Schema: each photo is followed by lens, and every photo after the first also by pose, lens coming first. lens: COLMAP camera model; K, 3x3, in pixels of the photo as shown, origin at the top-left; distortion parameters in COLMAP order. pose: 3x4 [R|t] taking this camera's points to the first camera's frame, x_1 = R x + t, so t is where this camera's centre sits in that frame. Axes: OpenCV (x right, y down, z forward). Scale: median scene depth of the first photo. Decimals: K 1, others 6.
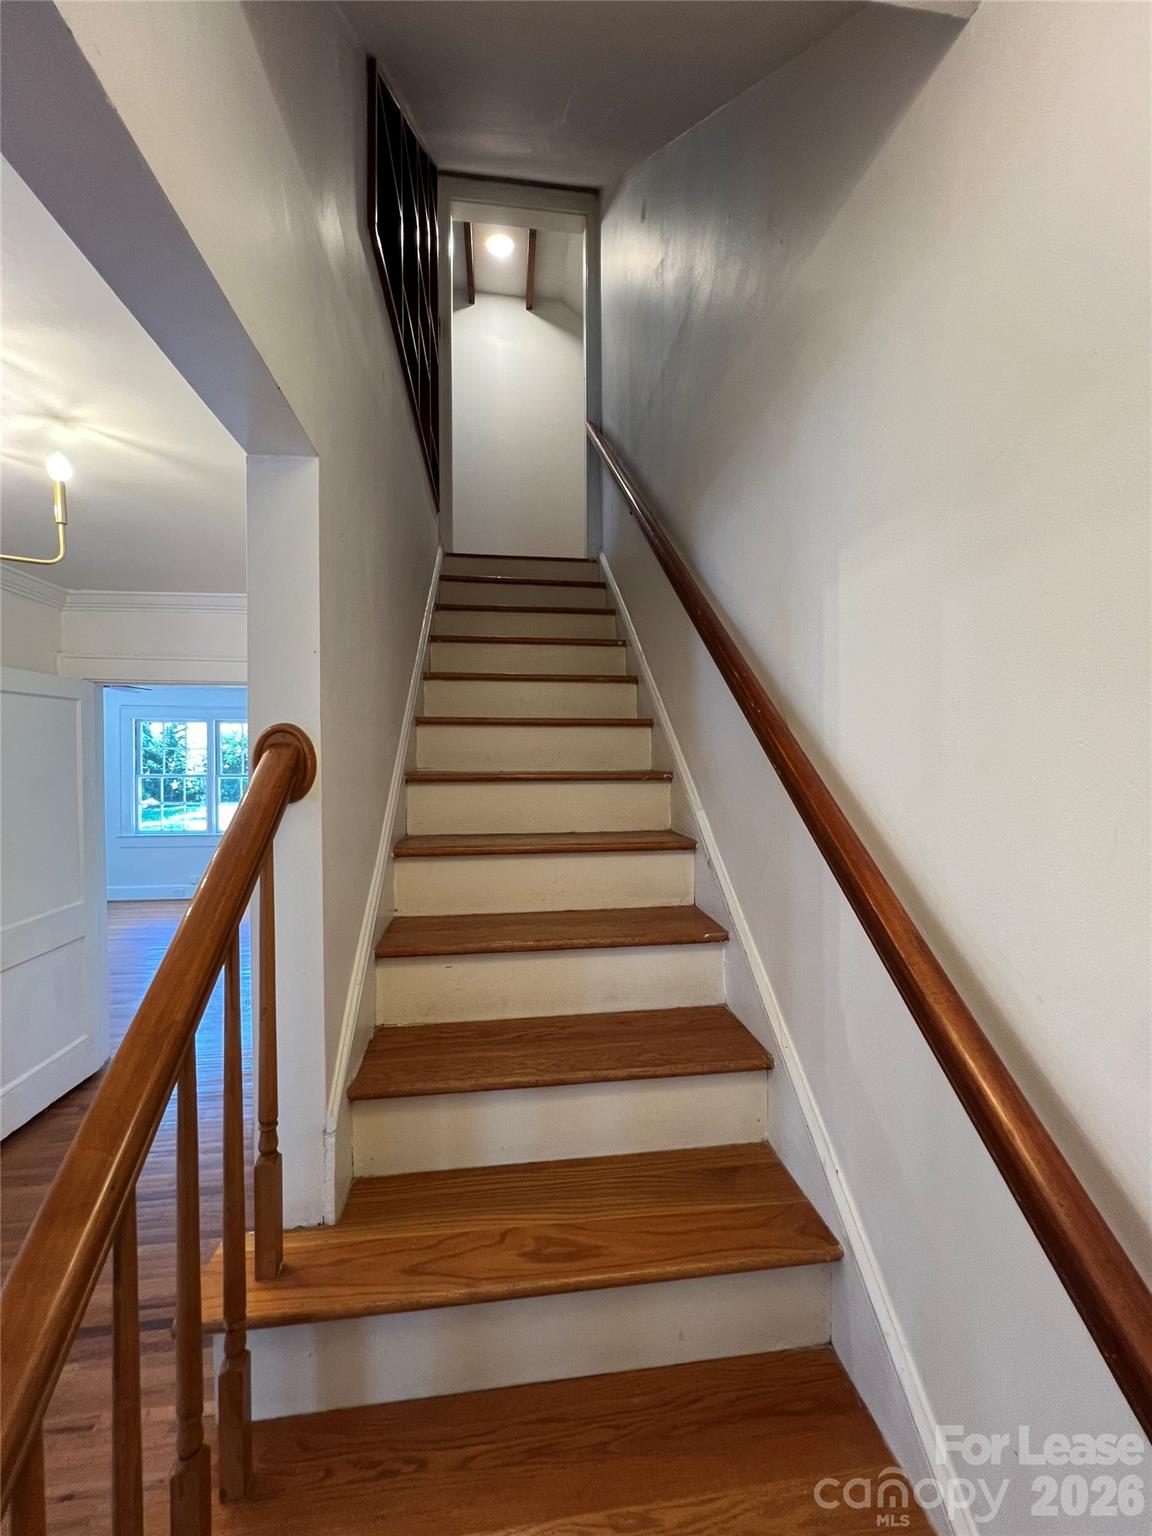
lens RADIAL K [[615.6, 0, 576.0], [0, 615.6, 768.0], [0, 0, 1]] dist [0.000794, 0.000036]
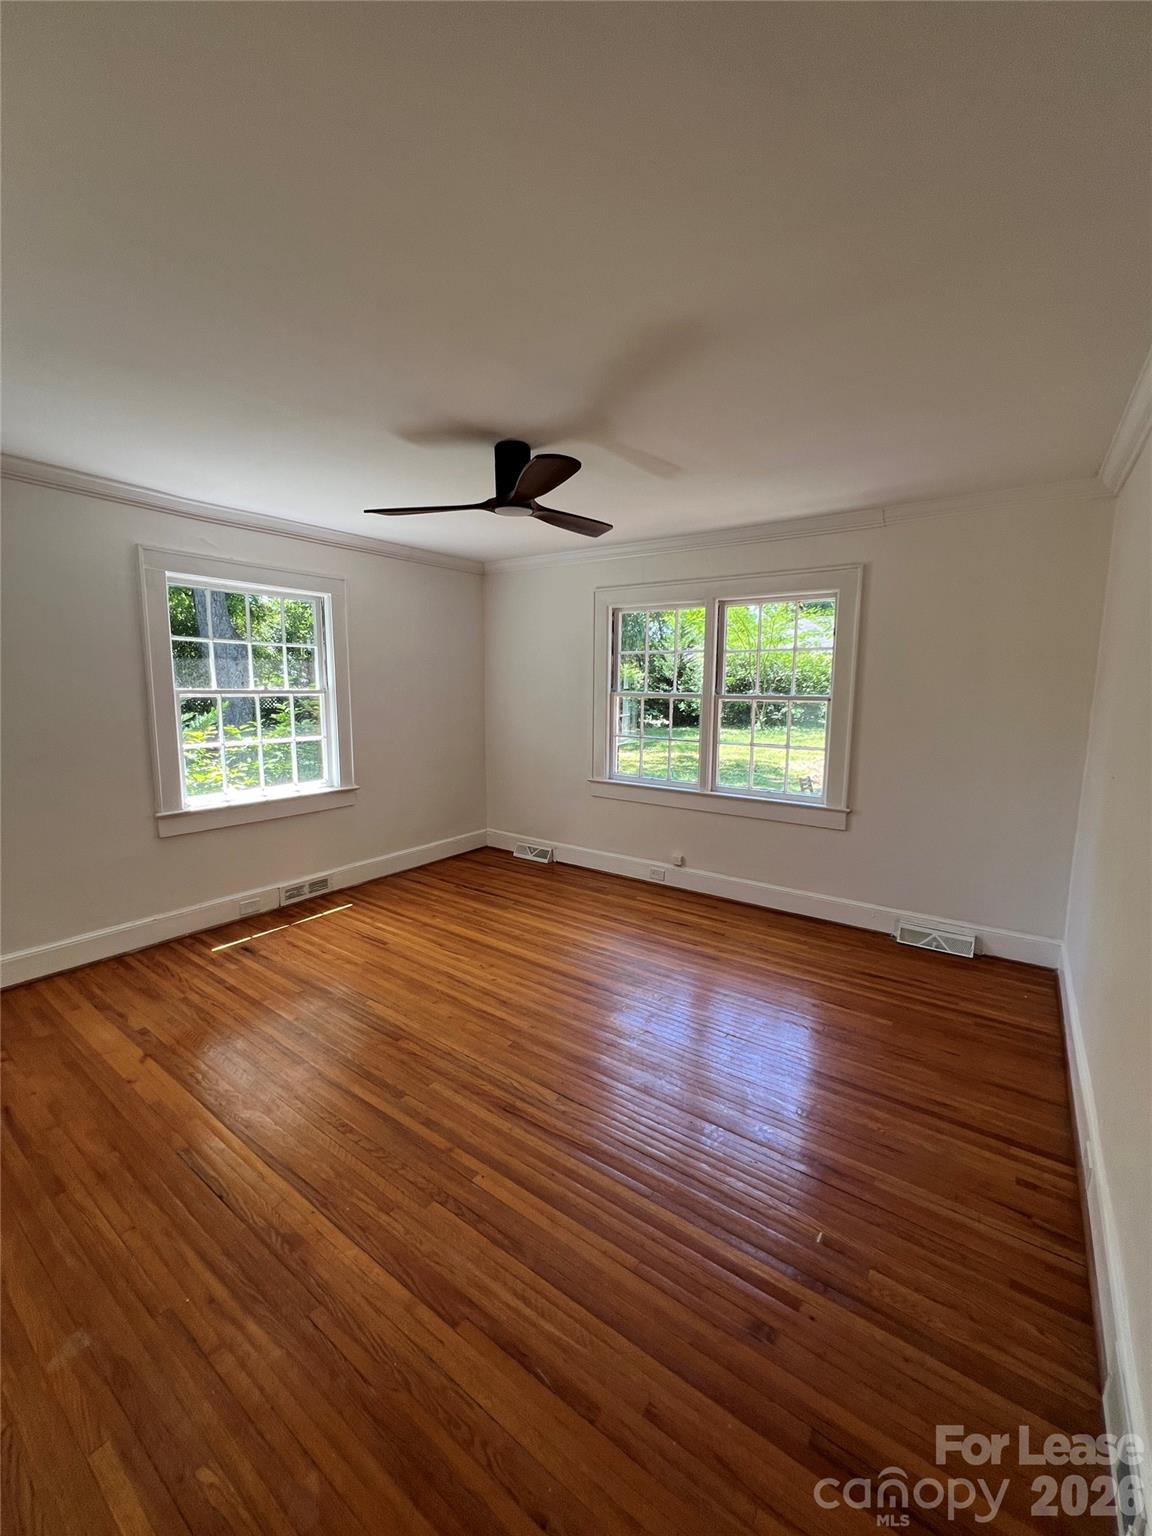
lens RADIAL K [[615.6, 0, 576.0], [0, 615.6, 768.0], [0, 0, 1]] dist [0.000794, 0.000036]
pose [[0.727574, 0.101656, -0.678455, -0.078878], [-0.019065, 0.991575, 0.128126, 0.001829], [0.685764, -0.080287, 0.723382, 0.136615]]
